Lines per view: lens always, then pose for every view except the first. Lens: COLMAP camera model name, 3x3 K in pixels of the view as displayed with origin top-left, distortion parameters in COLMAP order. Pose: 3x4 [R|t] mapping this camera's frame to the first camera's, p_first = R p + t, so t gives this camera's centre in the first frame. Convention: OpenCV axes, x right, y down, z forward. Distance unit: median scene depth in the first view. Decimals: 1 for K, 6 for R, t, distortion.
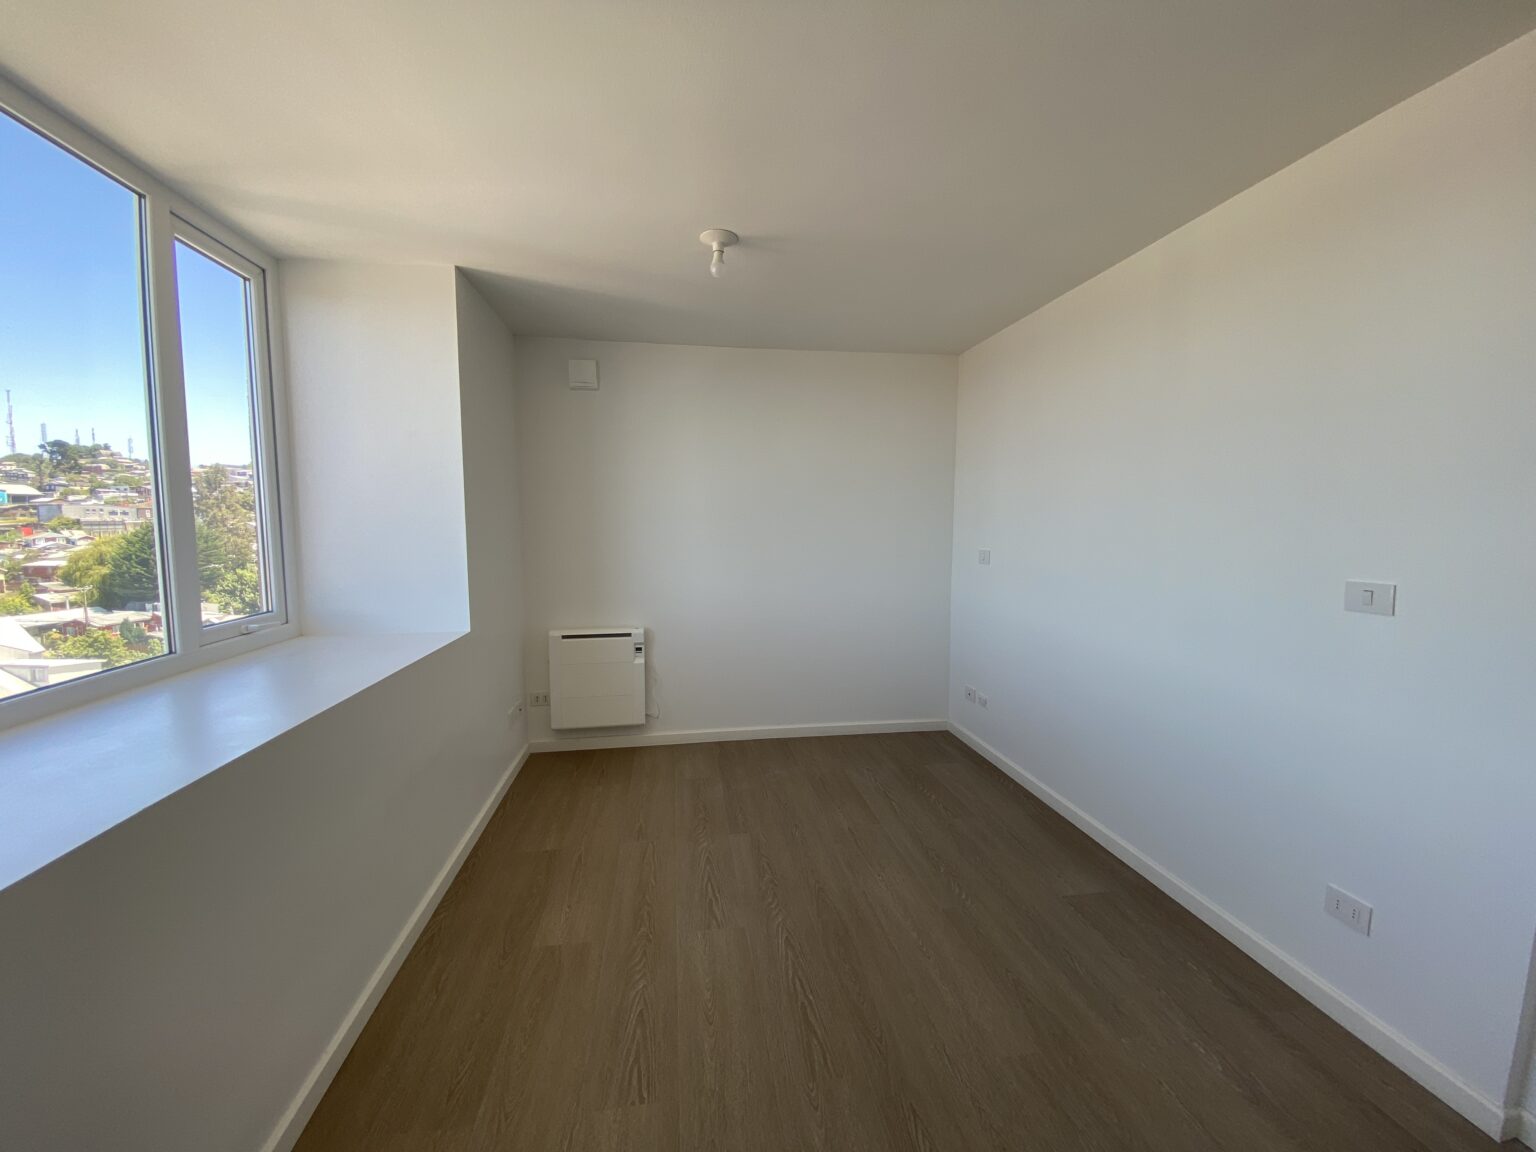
lens RADIAL K [[627.5, 0, 766.4], [0, 627.5, 575.8], [0, 0, 1]] dist [0.030322, -0.024848]
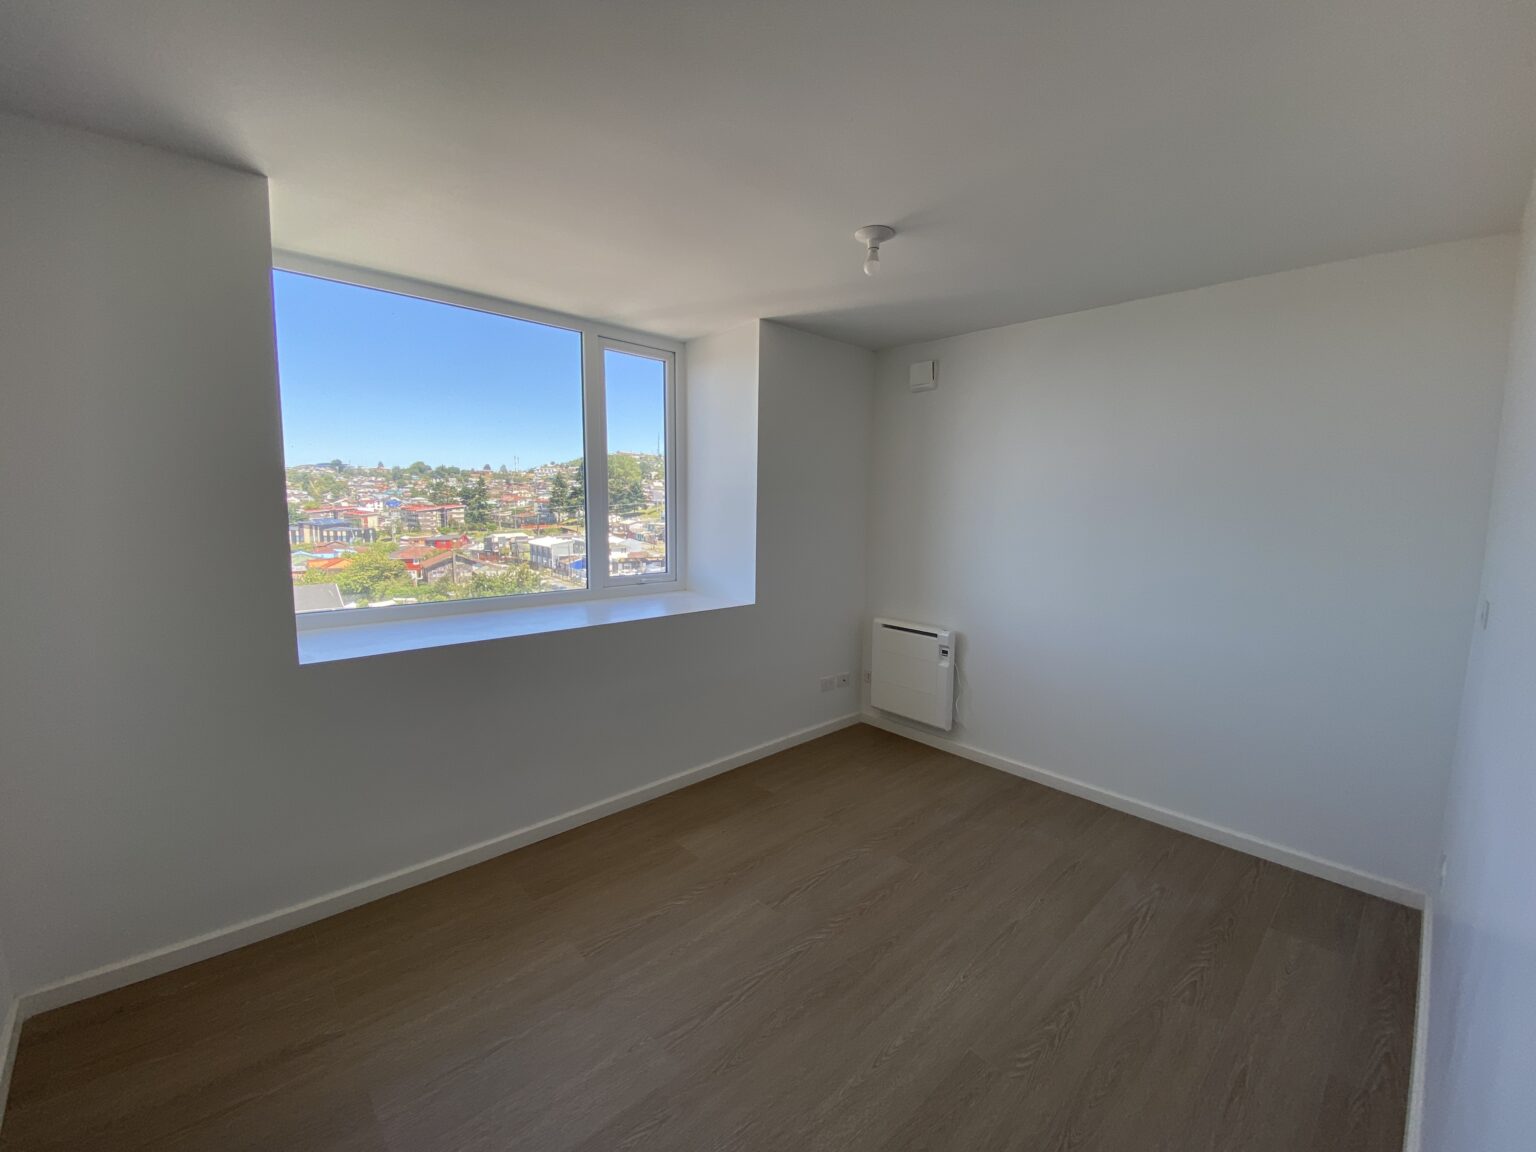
lens RADIAL K [[627.5, 0, 766.4], [0, 627.5, 575.8], [0, 0, 1]] dist [0.030322, -0.024848]
pose [[0.561654, 0.110027, -0.820024, 0.448272], [-0.089523, 0.993381, 0.071971, -0.048362], [0.822515, 0.032988, 0.567786, 0.222191]]
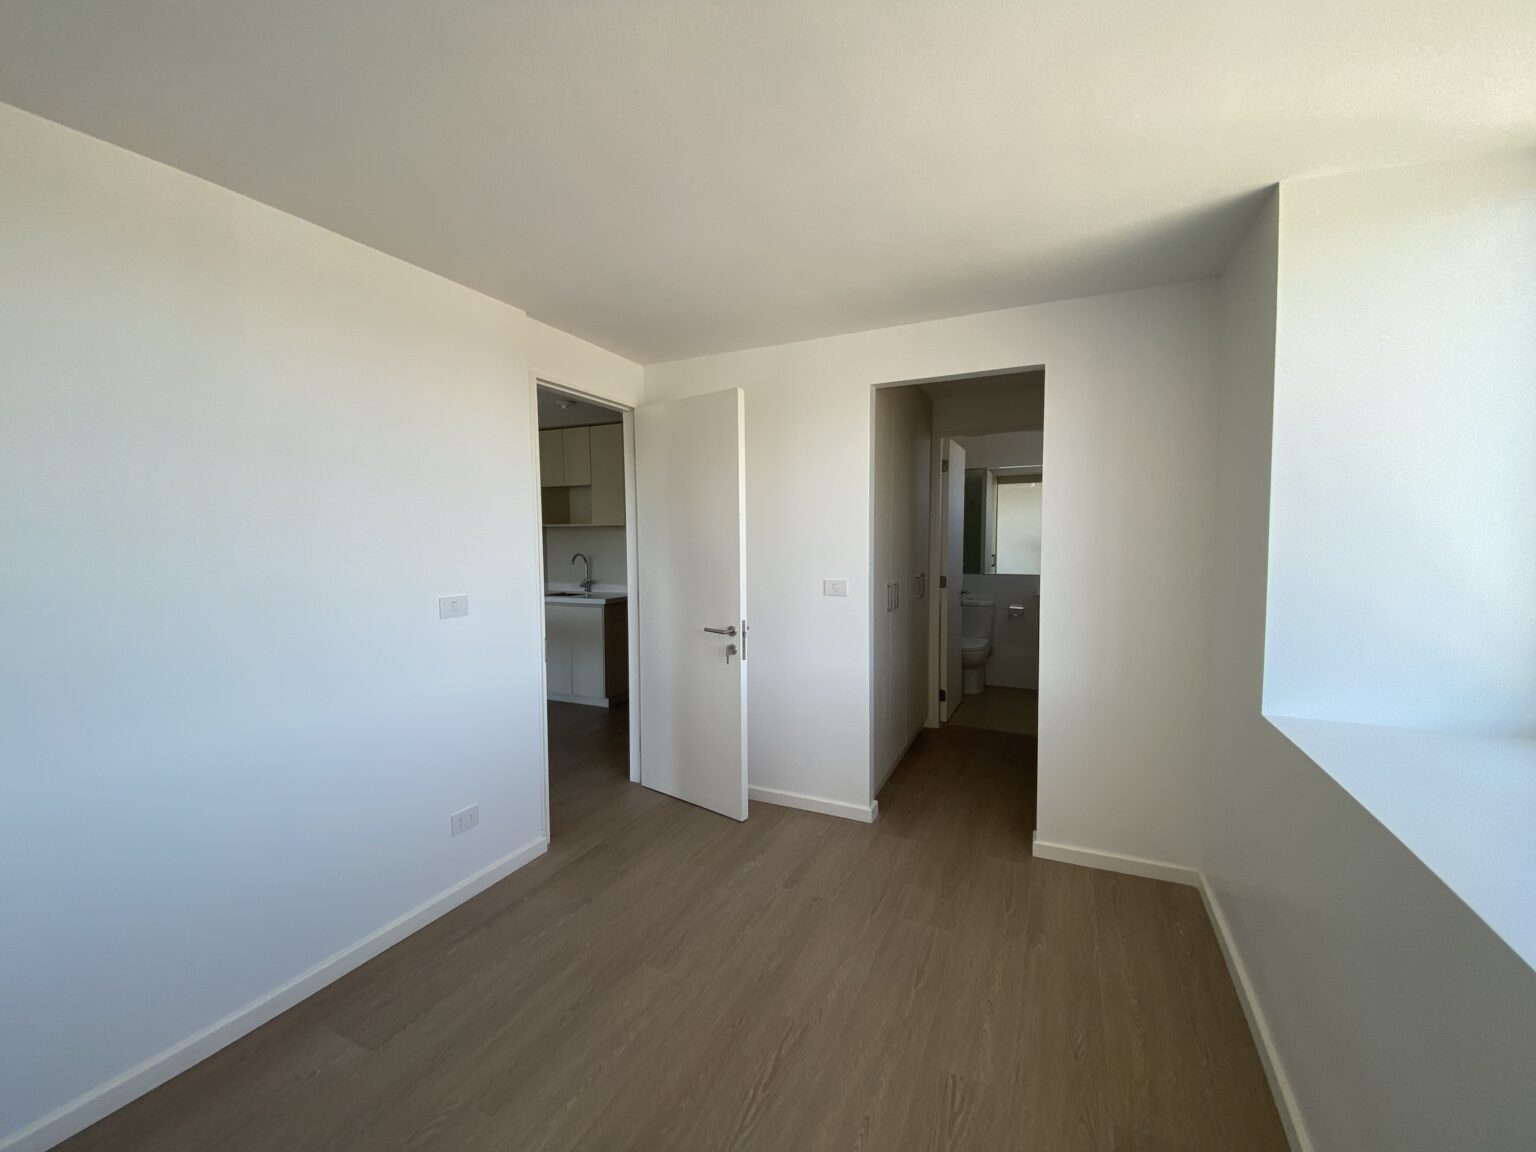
lens RADIAL K [[627.5, 0, 766.4], [0, 627.5, 575.8], [0, 0, 1]] dist [0.030322, -0.024848]
pose [[-0.831697, -0.028649, 0.554490, -0.220654], [0.054099, 0.989735, 0.132282, -0.090253], [-0.552588, 0.140016, -0.821610, 0.846461]]
